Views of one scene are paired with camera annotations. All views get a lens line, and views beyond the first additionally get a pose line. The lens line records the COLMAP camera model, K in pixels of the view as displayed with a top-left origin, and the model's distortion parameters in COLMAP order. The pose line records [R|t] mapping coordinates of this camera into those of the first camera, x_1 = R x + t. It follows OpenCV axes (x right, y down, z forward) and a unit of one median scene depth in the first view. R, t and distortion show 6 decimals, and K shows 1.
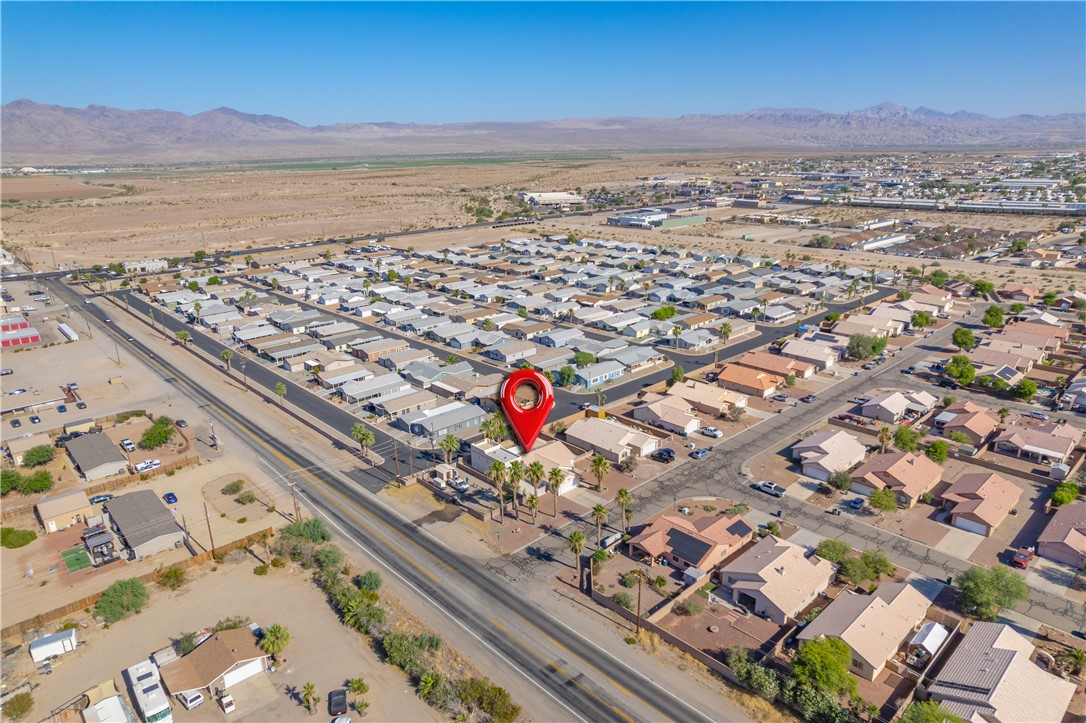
lens RADIAL K [[692.3, 0, 546.0], [0, 692.3, 361.4], [0, 0, 1]] dist [-0.071788, 0.062756]
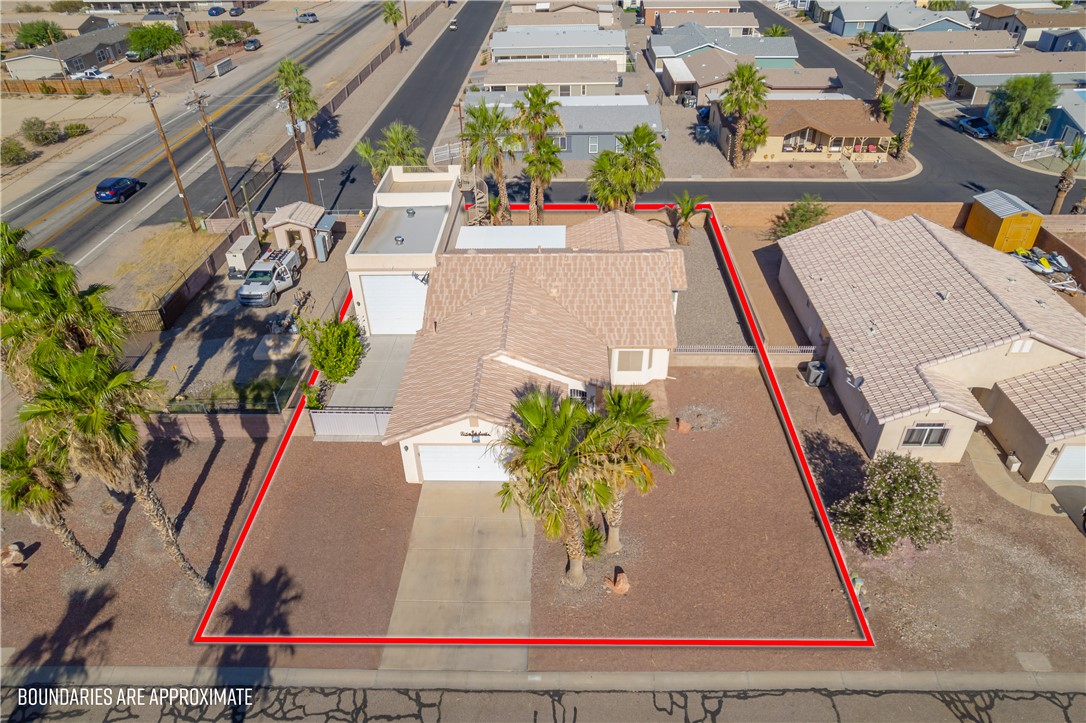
lens RADIAL K [[692.3, 0, 545.2], [0, 692.3, 395.9], [0, 0, 1]] dist [-0.071788, 0.062756]
pose [[0.715990, 0.428840, -0.550867, 0.081635], [-0.204042, 0.883177, 0.422334, 0.040598], [0.667626, -0.189987, 0.719847, 0.474466]]
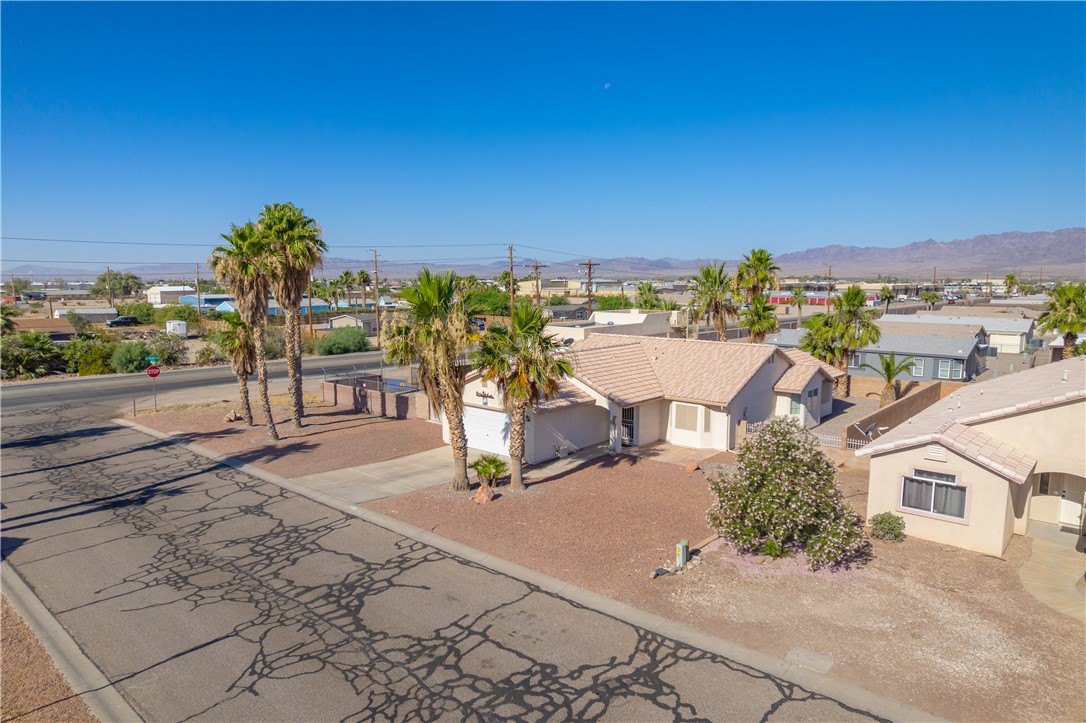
lens RADIAL K [[692.3, 0, 547.0], [0, 692.3, 372.5], [0, 0, 1]] dist [-0.071788, 0.062756]
pose [[0.095841, 0.152917, -0.983581, 0.140654], [-0.296939, 0.947530, 0.118379, 0.070265], [0.950075, 0.280718, 0.136219, 0.534201]]
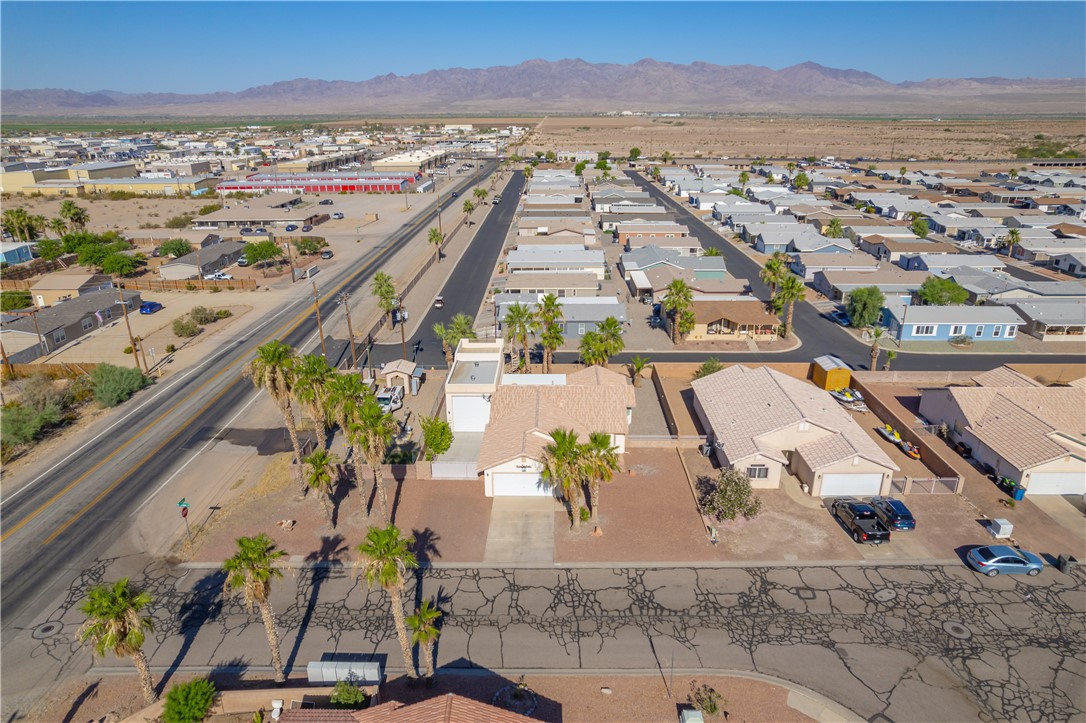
lens RADIAL K [[692.3, 0, 545.2], [0, 692.3, 363.9], [0, 0, 1]] dist [-0.071788, 0.062756]
pose [[0.723192, 0.253620, -0.642394, 0.148444], [-0.214731, 0.966604, 0.139881, 0.032058], [0.656418, 0.036782, 0.753500, 0.388923]]
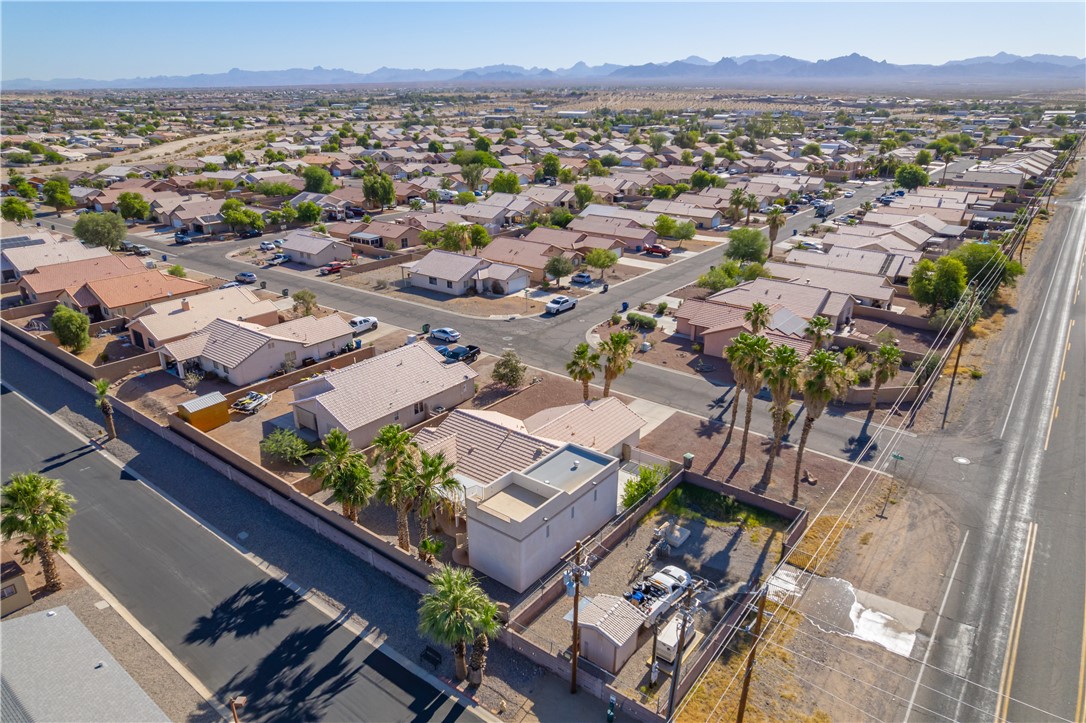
lens RADIAL K [[692.3, 0, 549.2], [0, 692.3, 364.6], [0, 0, 1]] dist [-0.071788, 0.062756]
pose [[-0.162021, -0.344698, 0.924626, -0.204032], [0.297373, 0.876391, 0.378824, -0.024443], [-0.940914, 0.336336, -0.039490, 0.567645]]
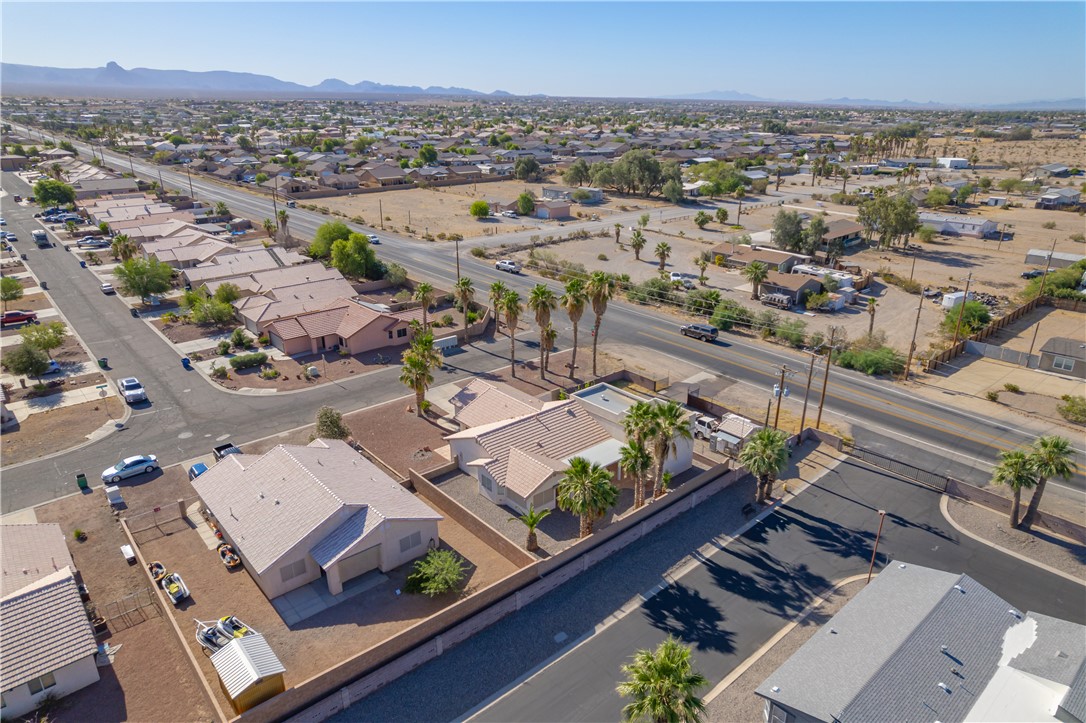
lens RADIAL K [[692.3, 0, 538.9], [0, 692.3, 368.4], [0, 0, 1]] dist [-0.071788, 0.062756]
pose [[-0.999127, 0.002904, 0.041671, -0.018573], [0.028325, 0.780310, 0.624751, -0.092666], [-0.030702, 0.625386, -0.779711, 0.757776]]
